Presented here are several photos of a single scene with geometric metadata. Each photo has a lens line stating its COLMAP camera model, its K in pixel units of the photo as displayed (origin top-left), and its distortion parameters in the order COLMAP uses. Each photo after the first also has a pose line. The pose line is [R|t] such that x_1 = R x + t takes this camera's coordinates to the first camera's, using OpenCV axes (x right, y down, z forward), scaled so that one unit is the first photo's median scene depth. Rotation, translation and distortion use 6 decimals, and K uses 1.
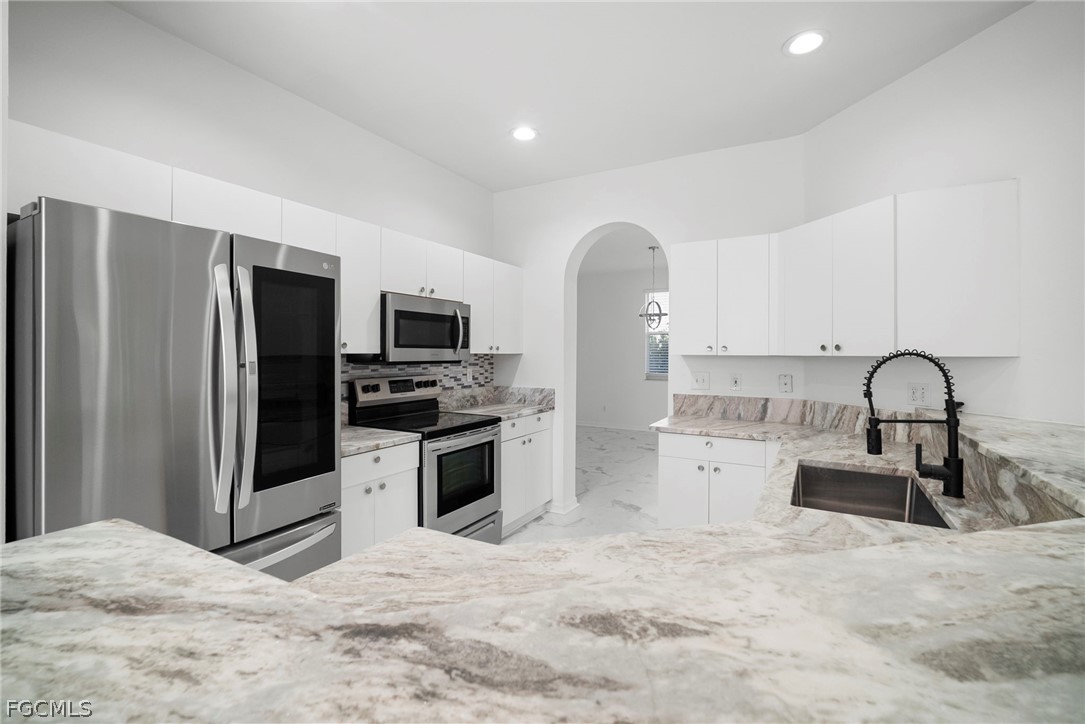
lens RADIAL K [[474.4, 0, 542.0], [0, 474.4, 350.8], [0, 0, 1]] dist [-0.012166, 0.003587]
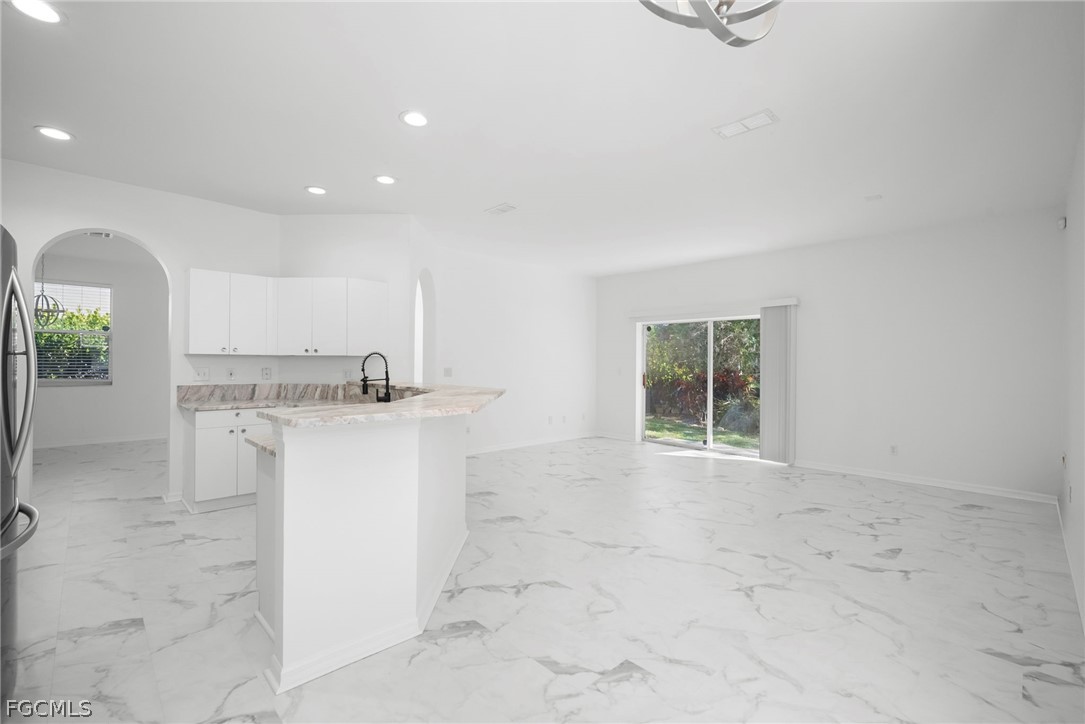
lens RADIAL K [[474.4, 0, 540.3], [0, 474.4, 363.8], [0, 0, 1]] dist [-0.012166, 0.003587]
pose [[0.282249, -0.003108, 0.959336, -0.900322], [-0.009975, 0.999931, 0.006174, 0.023548], [-0.959289, -0.011312, 0.282199, -0.363335]]
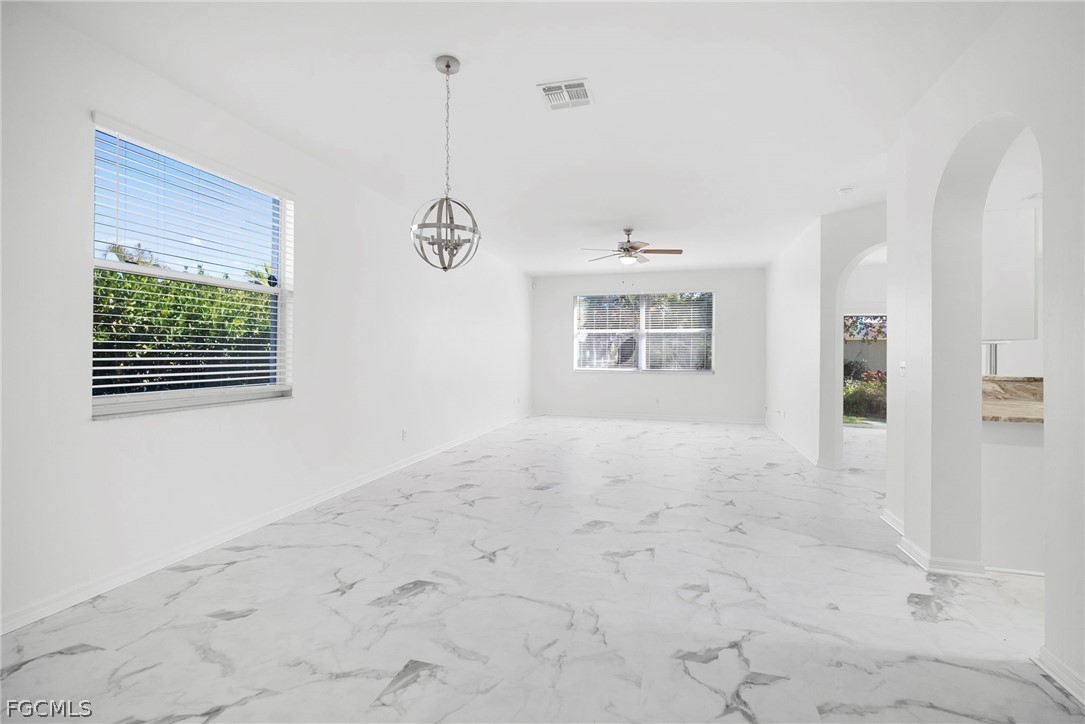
lens RADIAL K [[474.4, 0, 540.3], [0, 474.4, 353.8], [0, 0, 1]] dist [-0.012166, 0.003587]
pose [[-0.233646, -0.002643, 0.972318, -0.432279], [-0.009861, 0.999951, 0.000348, 0.056339], [-0.972272, -0.009507, -0.233660, 2.665375]]
